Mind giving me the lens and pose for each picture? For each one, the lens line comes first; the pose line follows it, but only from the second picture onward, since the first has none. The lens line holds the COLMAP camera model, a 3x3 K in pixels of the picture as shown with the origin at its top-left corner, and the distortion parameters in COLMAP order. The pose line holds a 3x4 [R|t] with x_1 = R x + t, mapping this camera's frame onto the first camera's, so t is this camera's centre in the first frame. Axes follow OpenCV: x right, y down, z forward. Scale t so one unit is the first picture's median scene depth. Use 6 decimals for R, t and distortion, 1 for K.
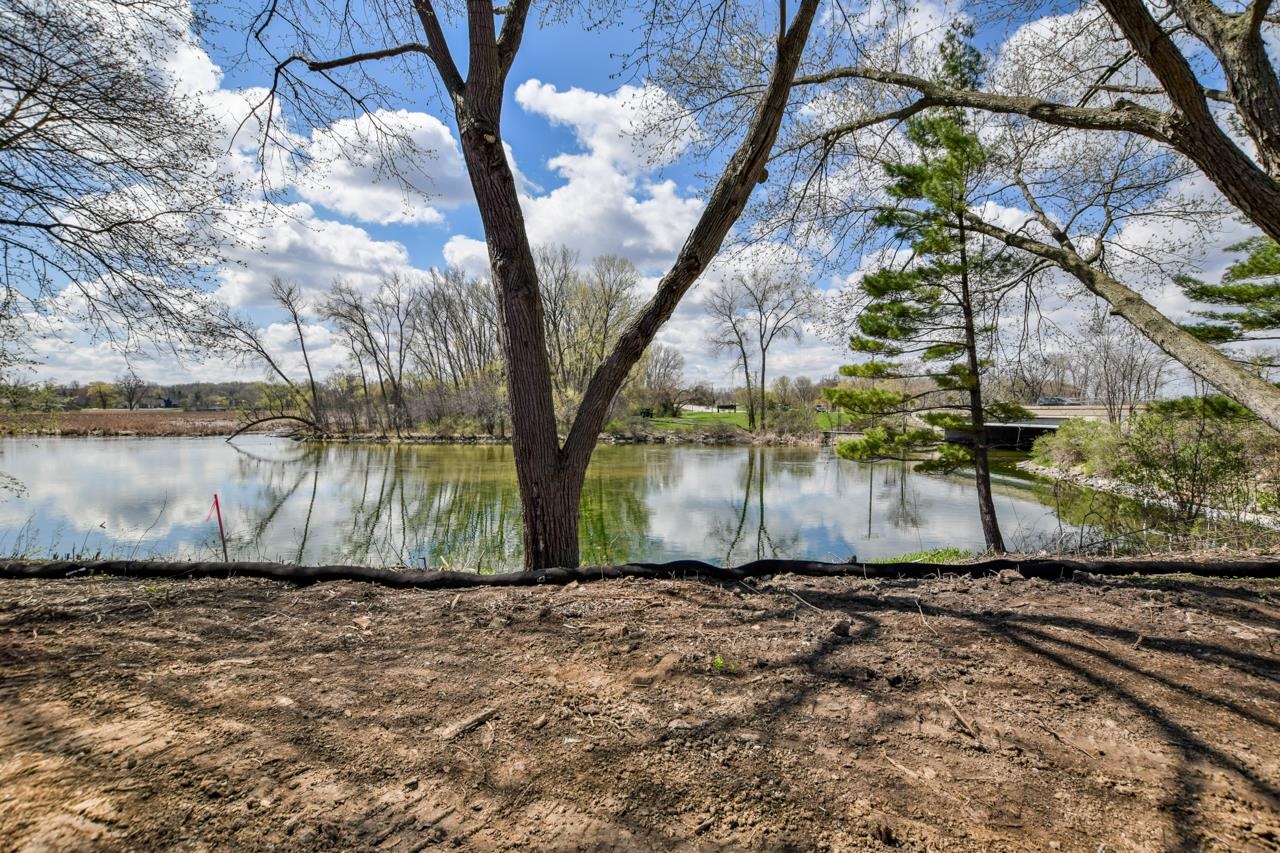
lens RADIAL K [[562.1, 0, 655.4], [0, 562.1, 432.7], [0, 0, 1]] dist [-0.044070, 0.007626]
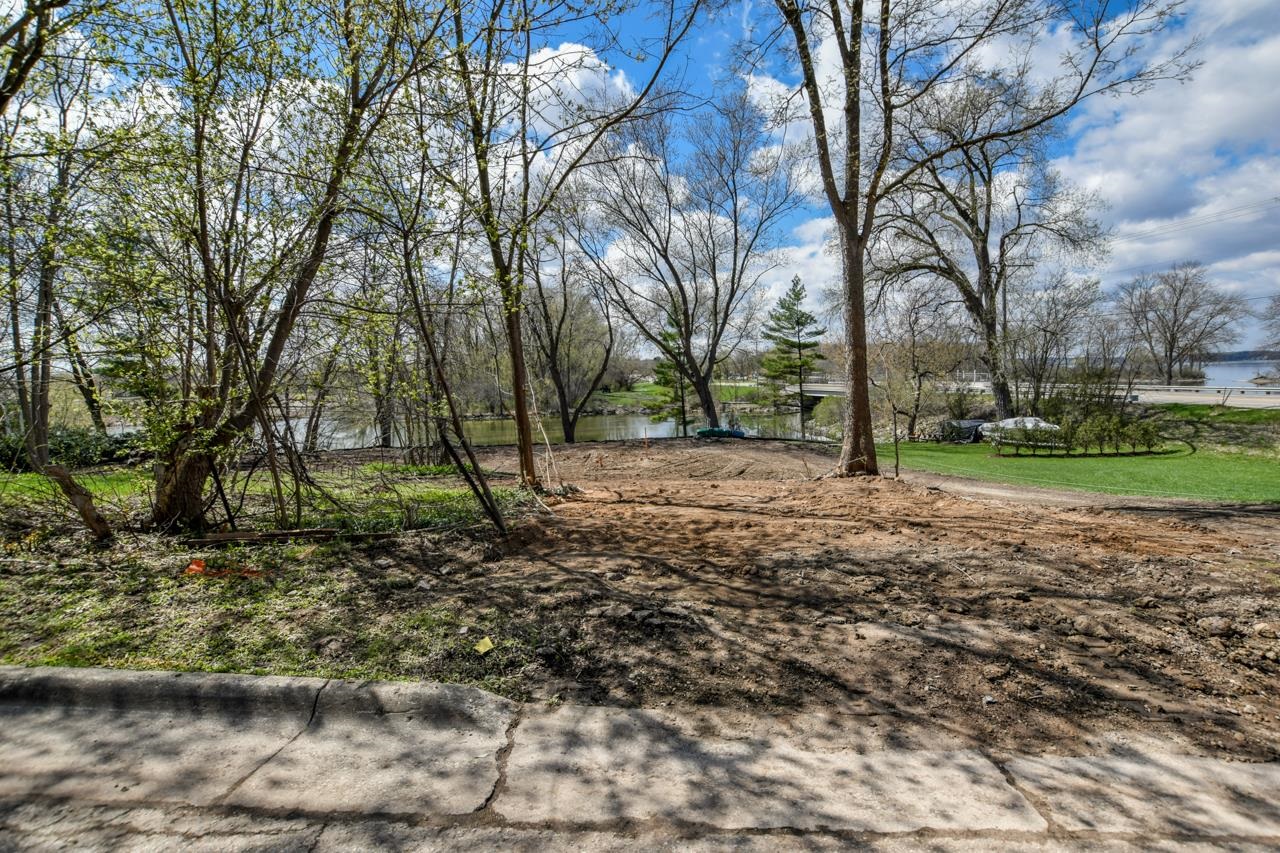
lens RADIAL K [[562.1, 0, 658.4], [0, 562.1, 423.1], [0, 0, 1]] dist [-0.044070, 0.007626]
pose [[0.997216, -0.038940, 0.063590, 0.033575], [0.036255, 0.998424, 0.042834, -0.016915], [-0.065158, -0.040409, 0.997056, -0.438759]]
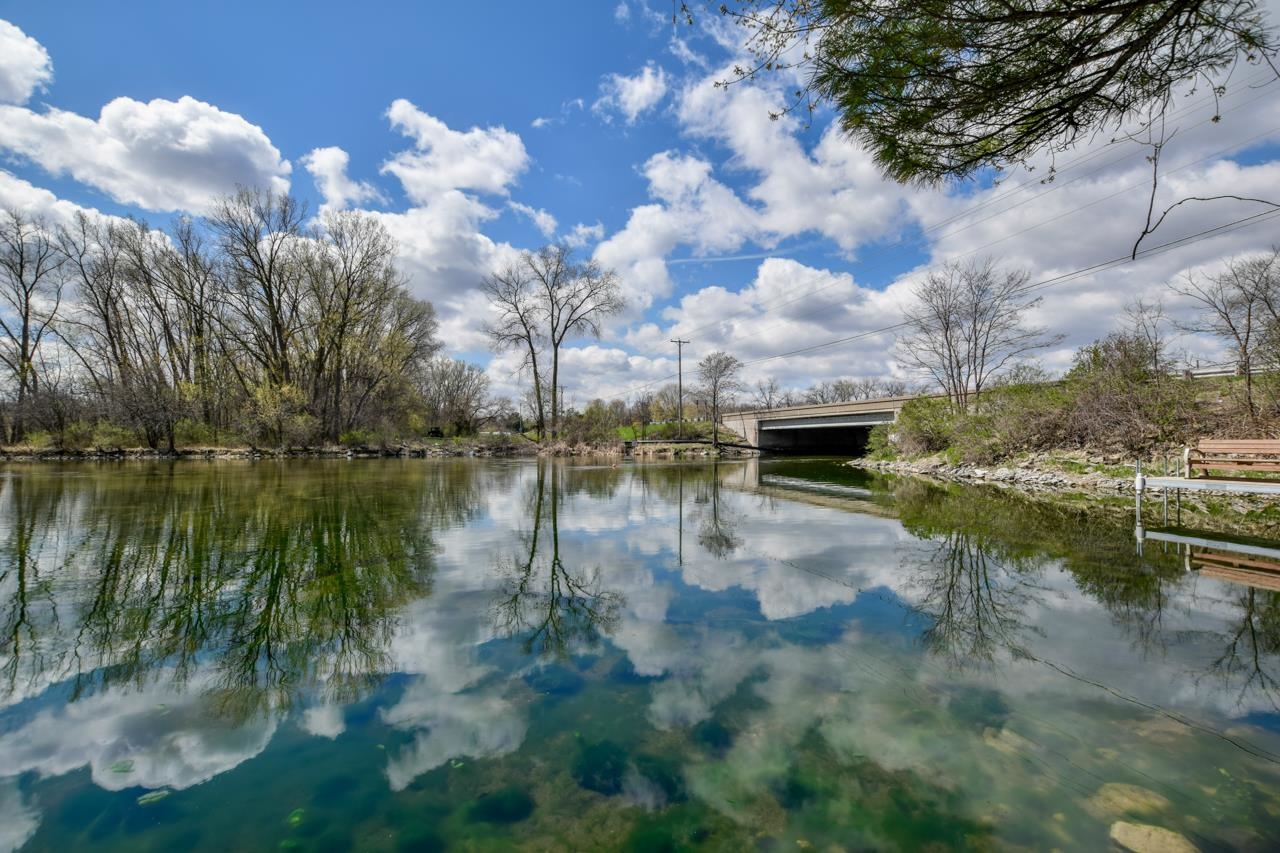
lens RADIAL K [[562.1, 0, 653.5], [0, 562.1, 434.8], [0, 0, 1]] dist [-0.044070, 0.007626]
pose [[0.951845, -0.002863, 0.306565, 0.080547], [0.017918, 0.998767, -0.046304, 0.027957], [-0.306054, 0.049568, 0.950723, 0.182328]]
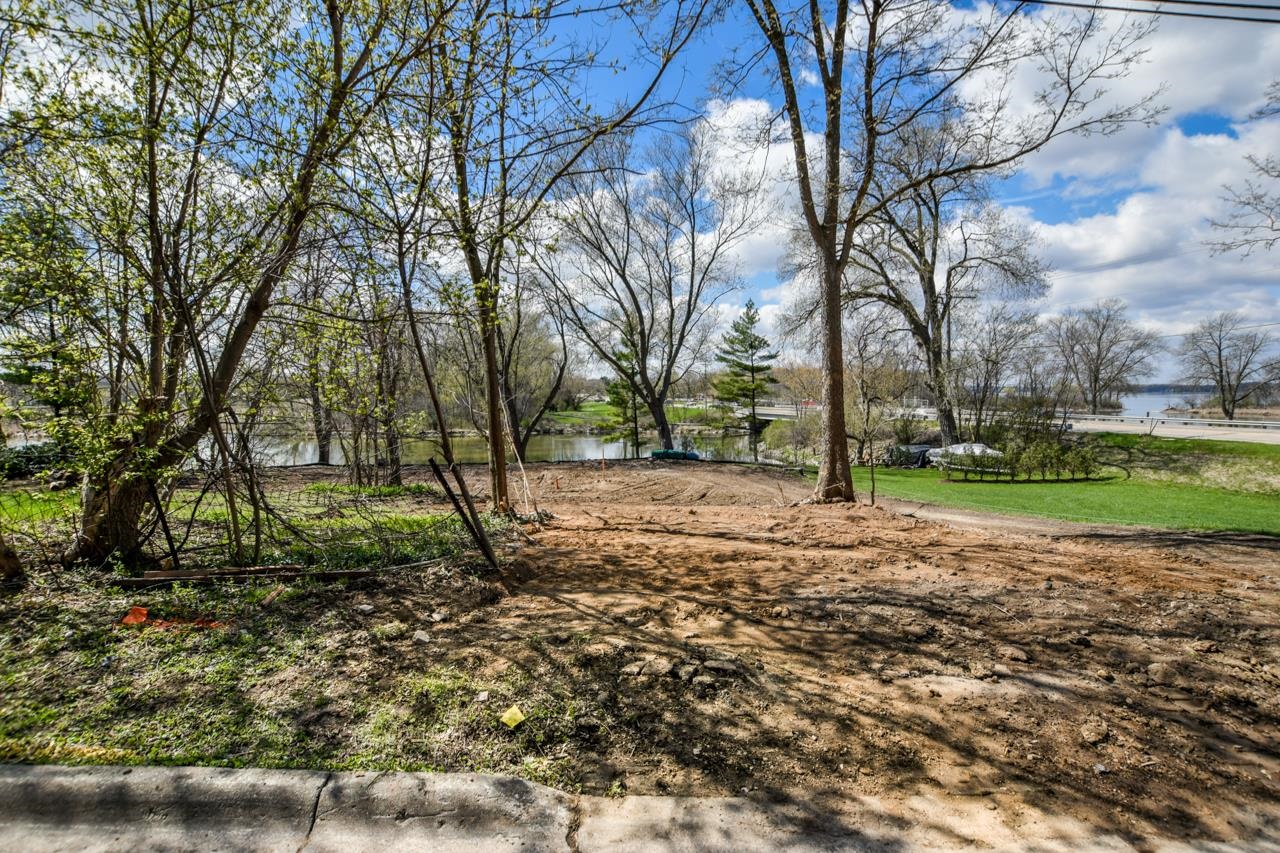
lens RADIAL K [[562.1, 0, 646.6], [0, 562.1, 426.7], [0, 0, 1]] dist [-0.044070, 0.007626]
pose [[0.989563, -0.019328, 0.142798, 0.024683], [0.017279, 0.999729, 0.015572, -0.017630], [-0.143061, -0.012942, 0.989629, -0.431004]]
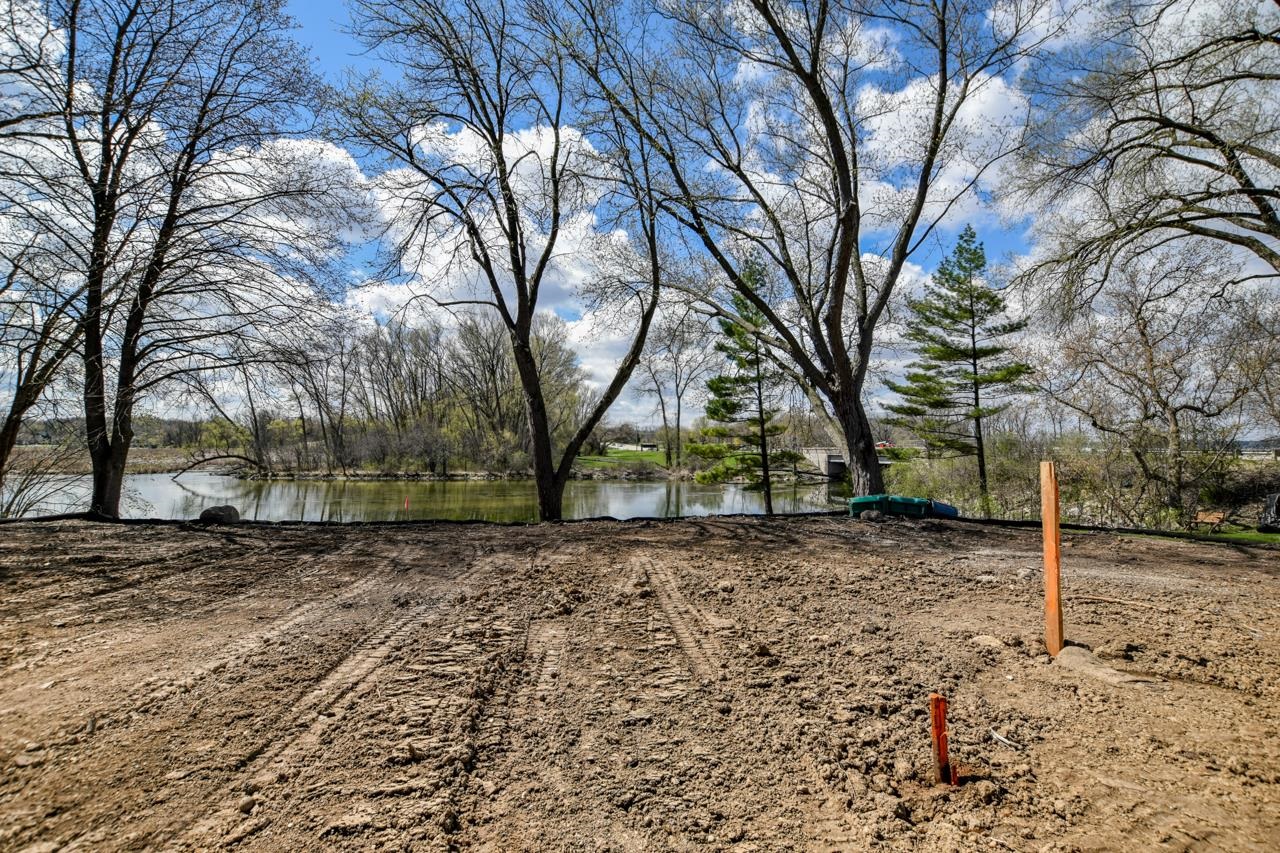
lens RADIAL K [[562.1, 0, 652.2], [0, 562.1, 425.9], [0, 0, 1]] dist [-0.044070, 0.007626]
pose [[0.992191, 0.004563, 0.124644, -0.004728], [0.005251, 0.996917, -0.078290, 0.000736], [-0.124617, 0.078333, 0.989108, -0.137372]]
